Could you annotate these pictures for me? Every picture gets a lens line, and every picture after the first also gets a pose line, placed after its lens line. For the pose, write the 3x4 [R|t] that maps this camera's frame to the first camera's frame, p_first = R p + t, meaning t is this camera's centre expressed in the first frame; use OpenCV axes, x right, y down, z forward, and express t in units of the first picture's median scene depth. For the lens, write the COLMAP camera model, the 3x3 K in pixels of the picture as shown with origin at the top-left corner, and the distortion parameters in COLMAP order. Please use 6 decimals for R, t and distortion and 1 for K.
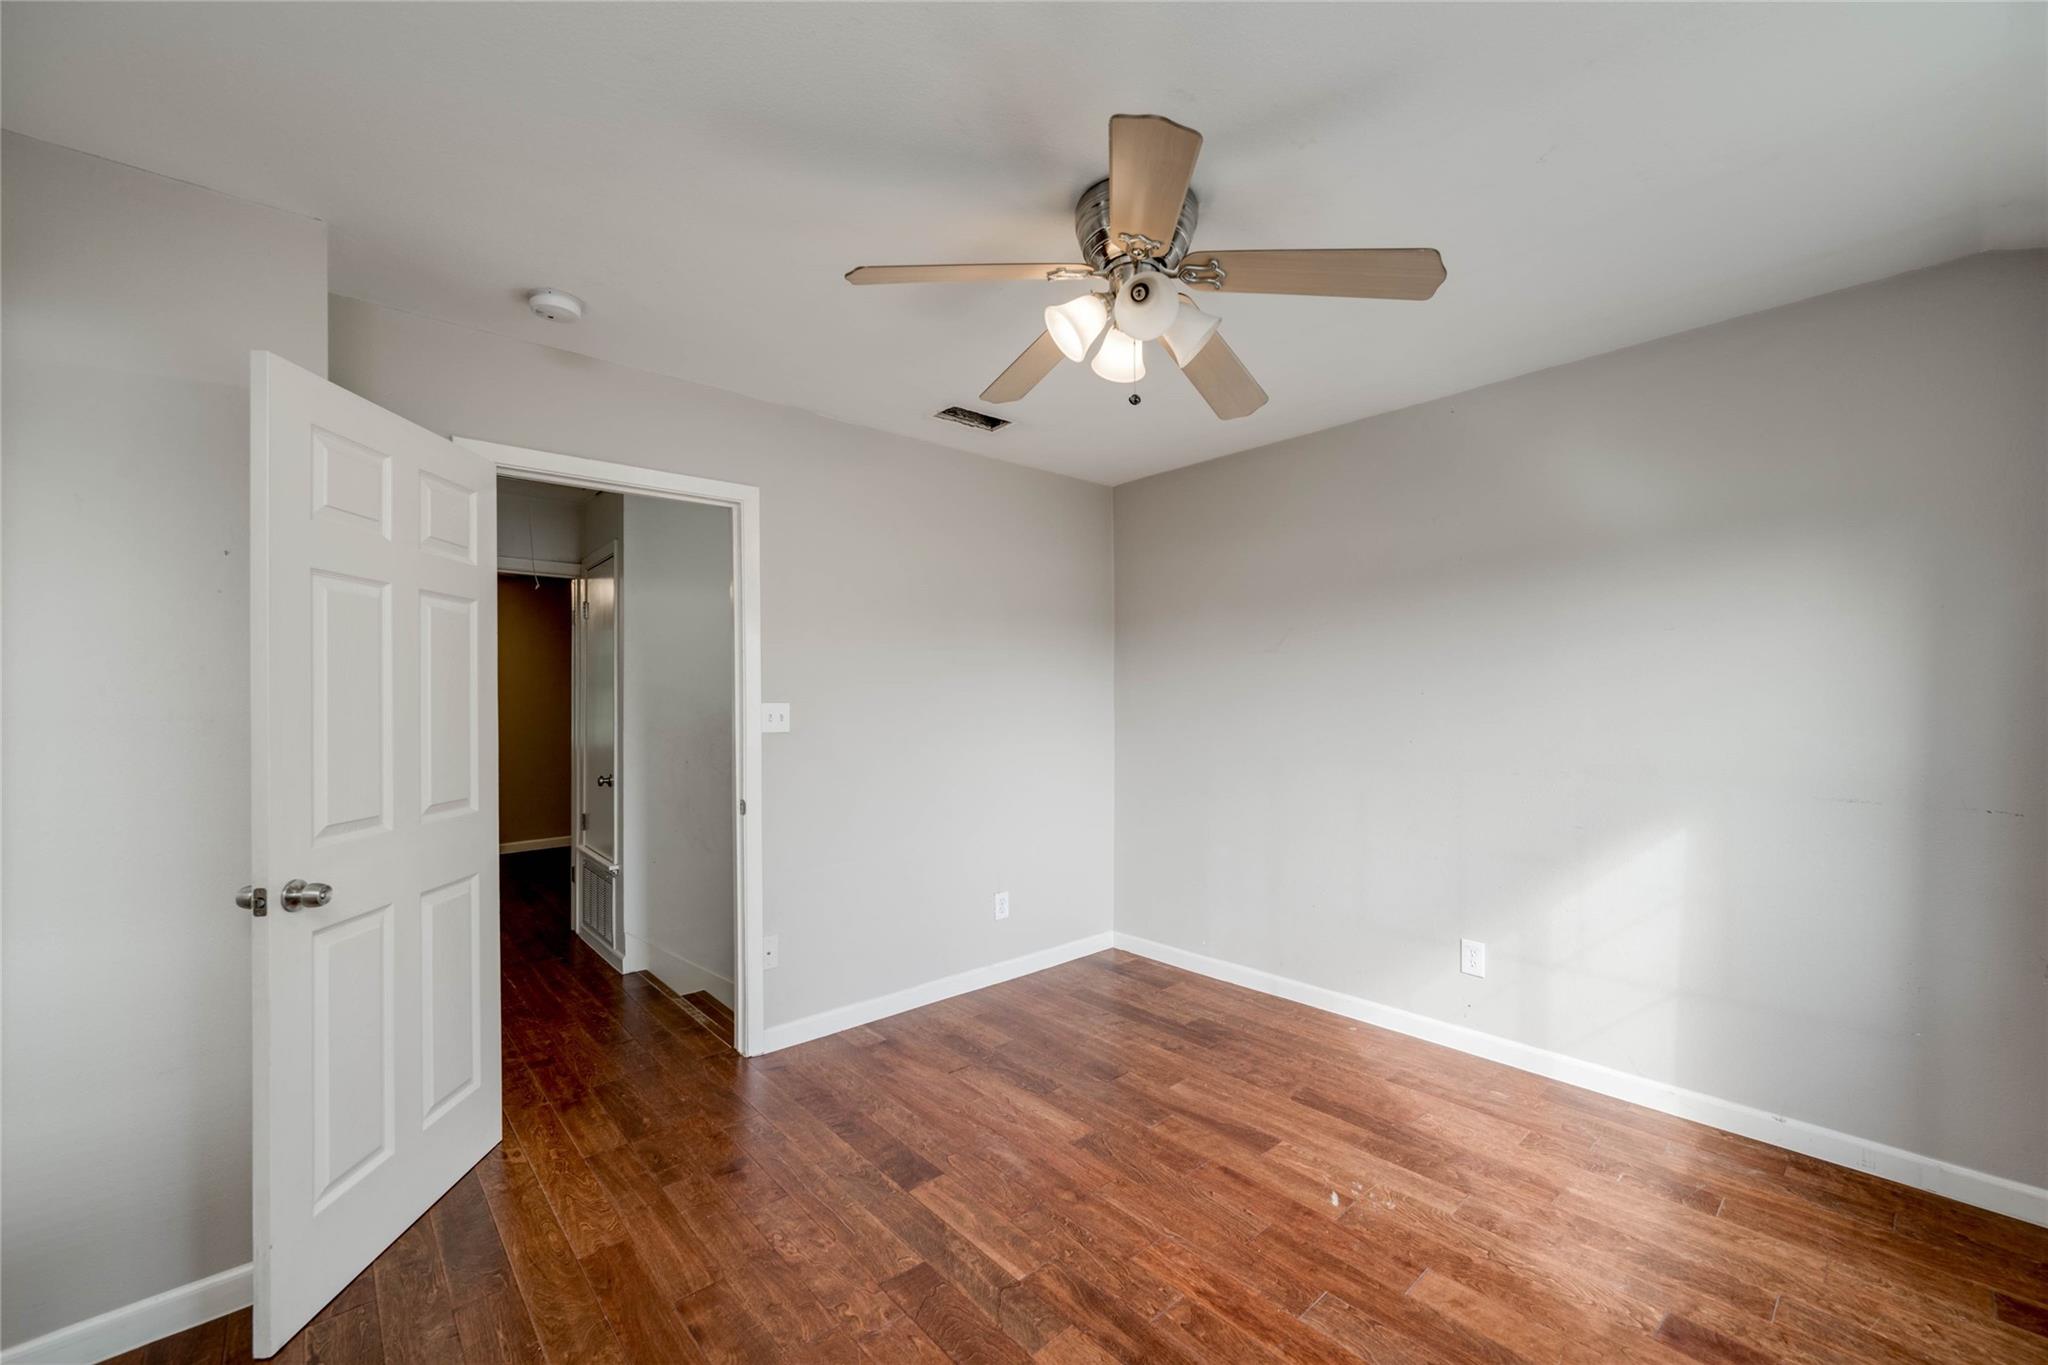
lens RADIAL K [[832.6, 0, 1040.6], [0, 832.6, 682.1], [0, 0, 1]] dist [-0.001004, -0.000052]
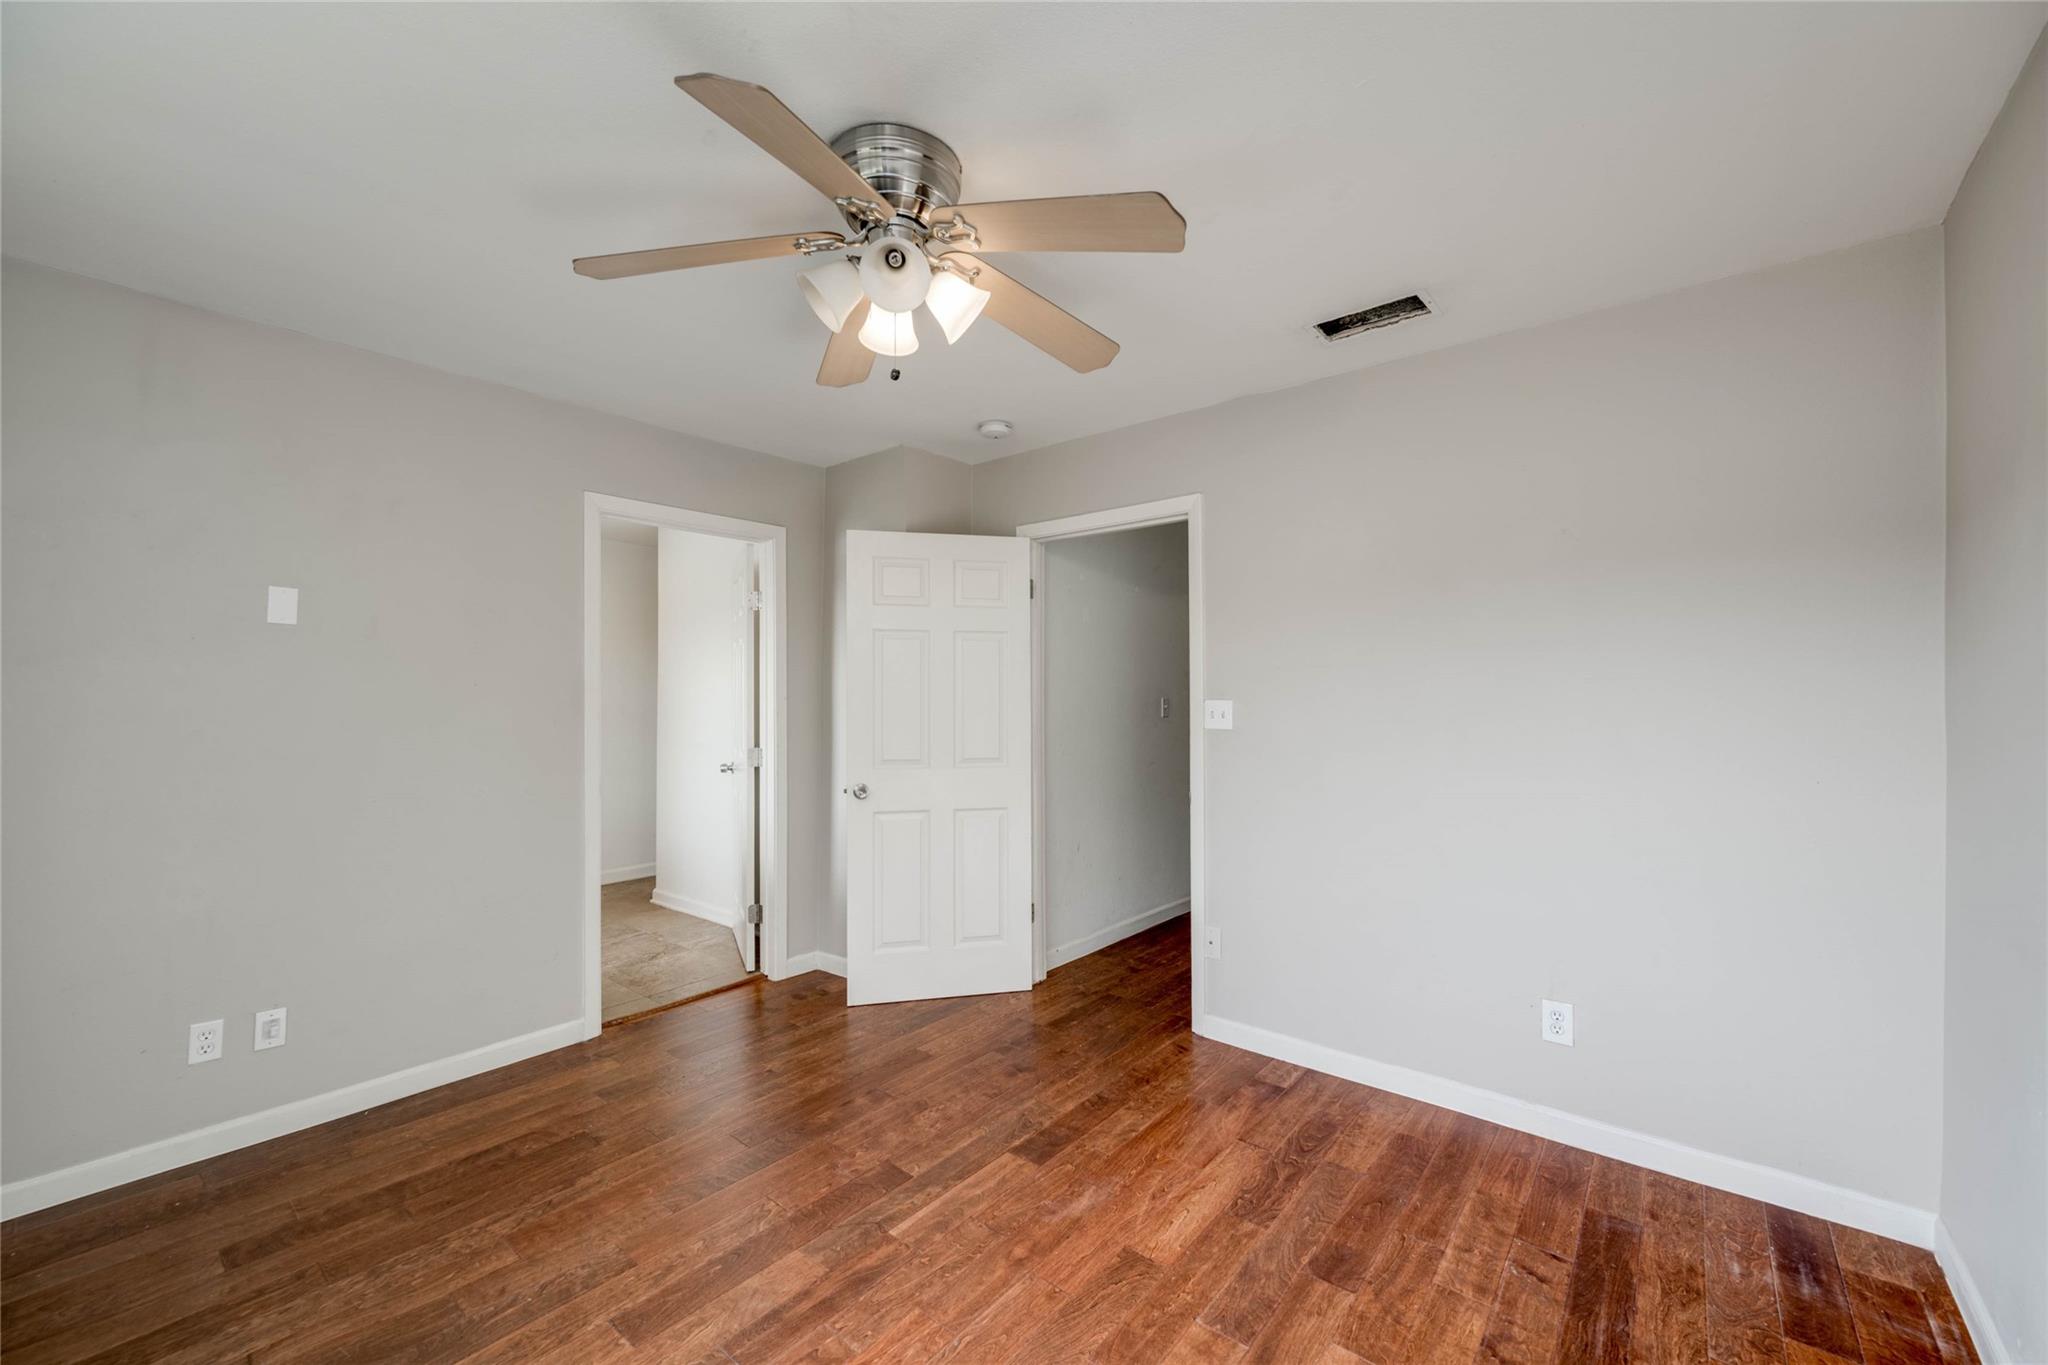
lens RADIAL K [[822.6, 0, 1025.6], [0, 822.6, 694.6], [0, 0, 1]] dist [0.000571, 0.000281]
pose [[0.131173, 0.005811, -0.991342, 0.861866], [0.017263, 0.999818, 0.008144, 0.007646], [0.991209, -0.018182, 0.131049, 0.852034]]
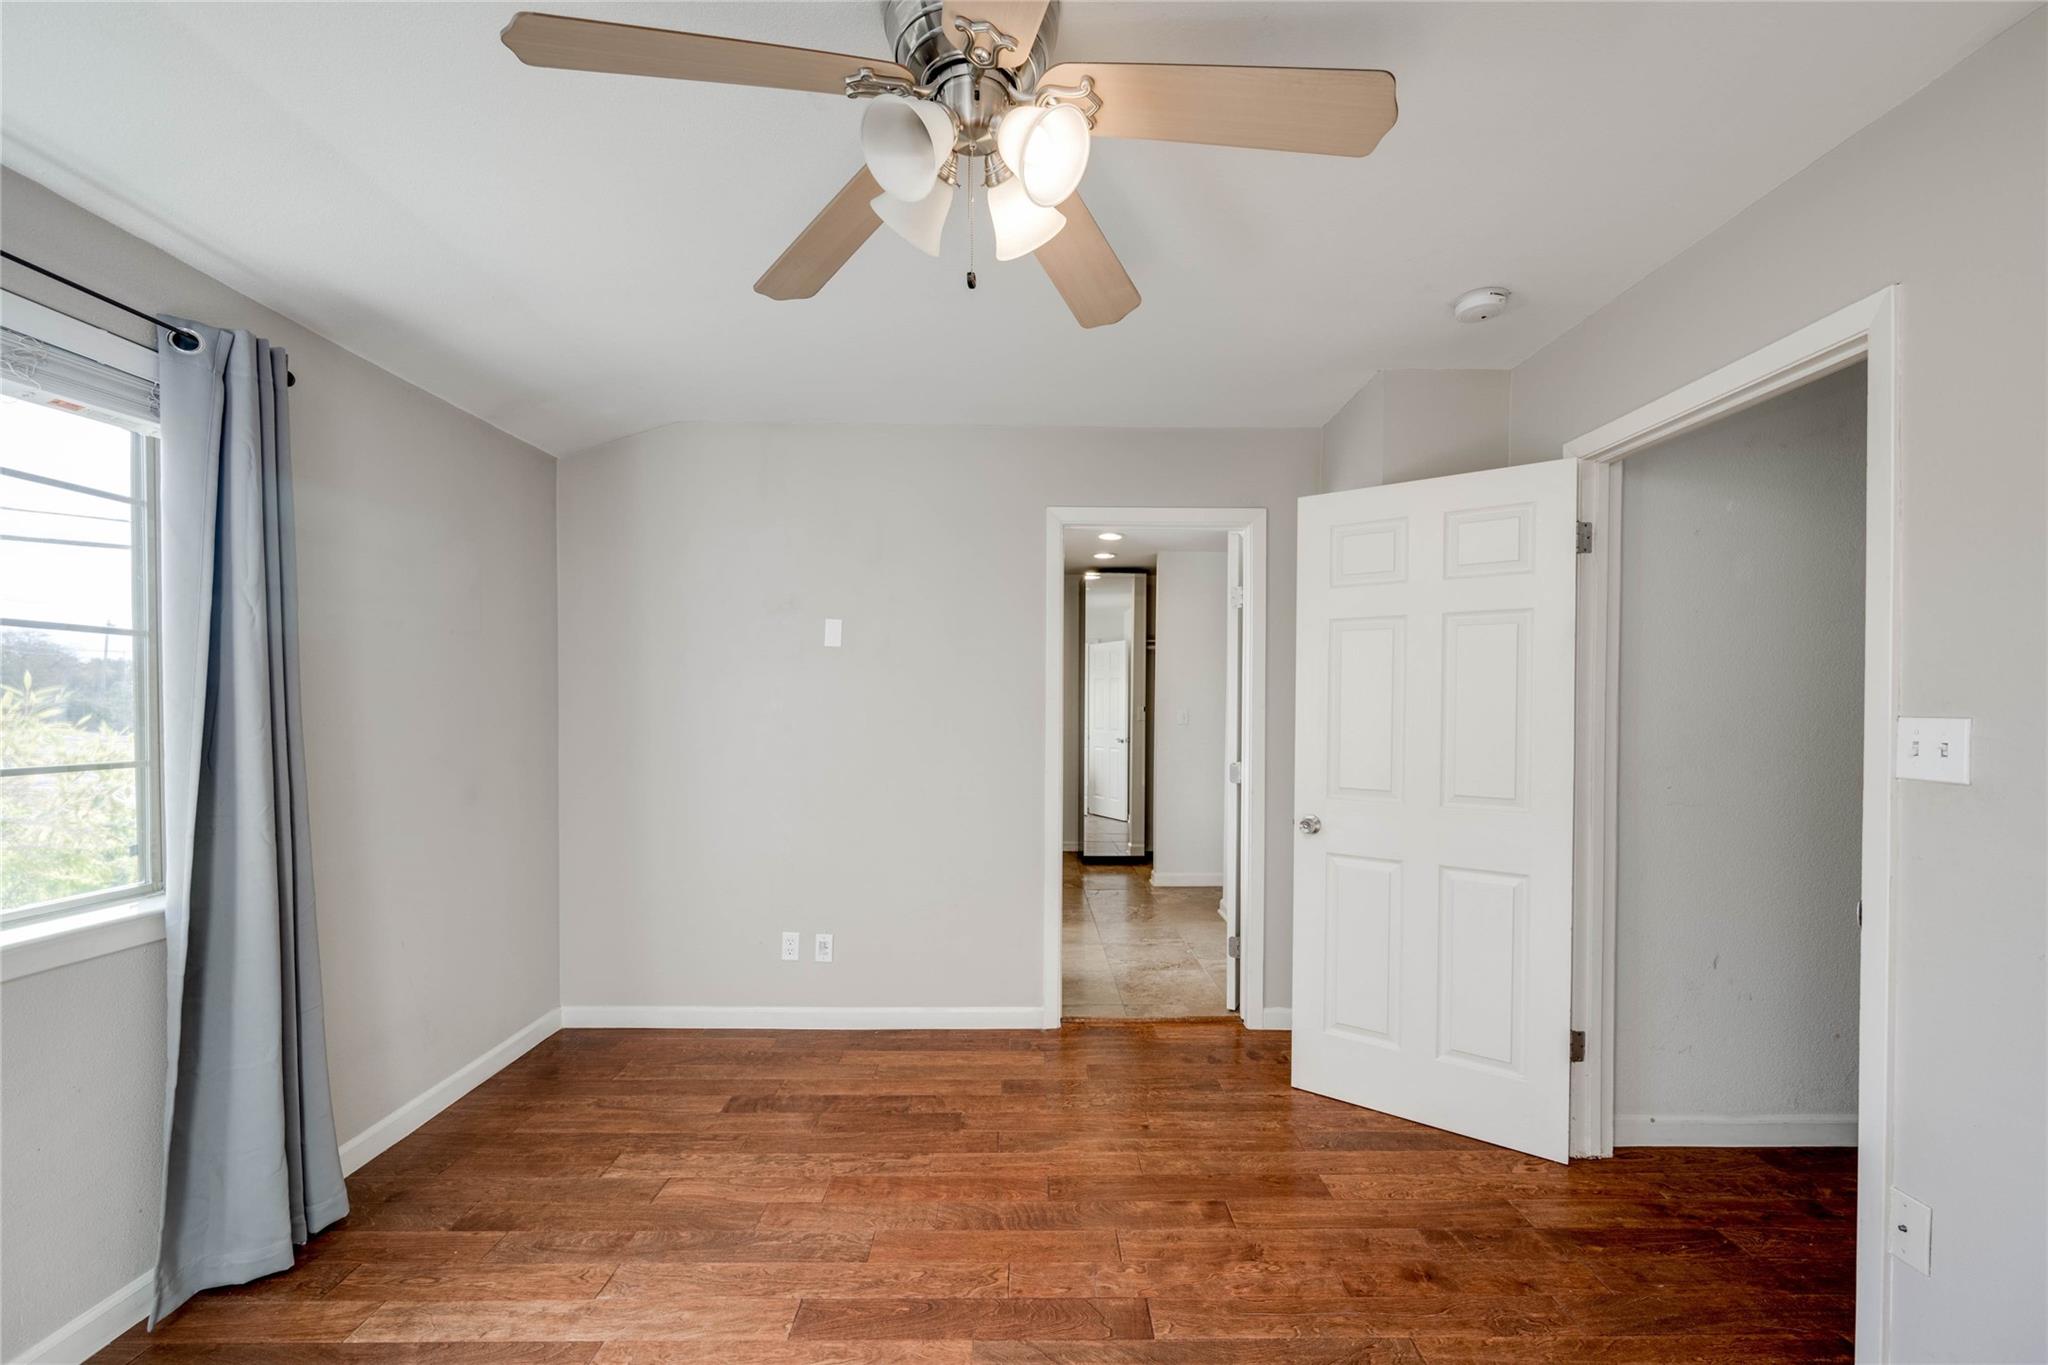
lens RADIAL K [[832.6, 0, 1027.4], [0, 832.6, 713.3], [0, 0, 1]] dist [-0.001004, -0.000052]
pose [[-0.677460, 0.014562, -0.735415, 0.500195], [0.012298, 0.999888, 0.008471, 0.014621], [0.735456, -0.003306, -0.677564, 1.262626]]
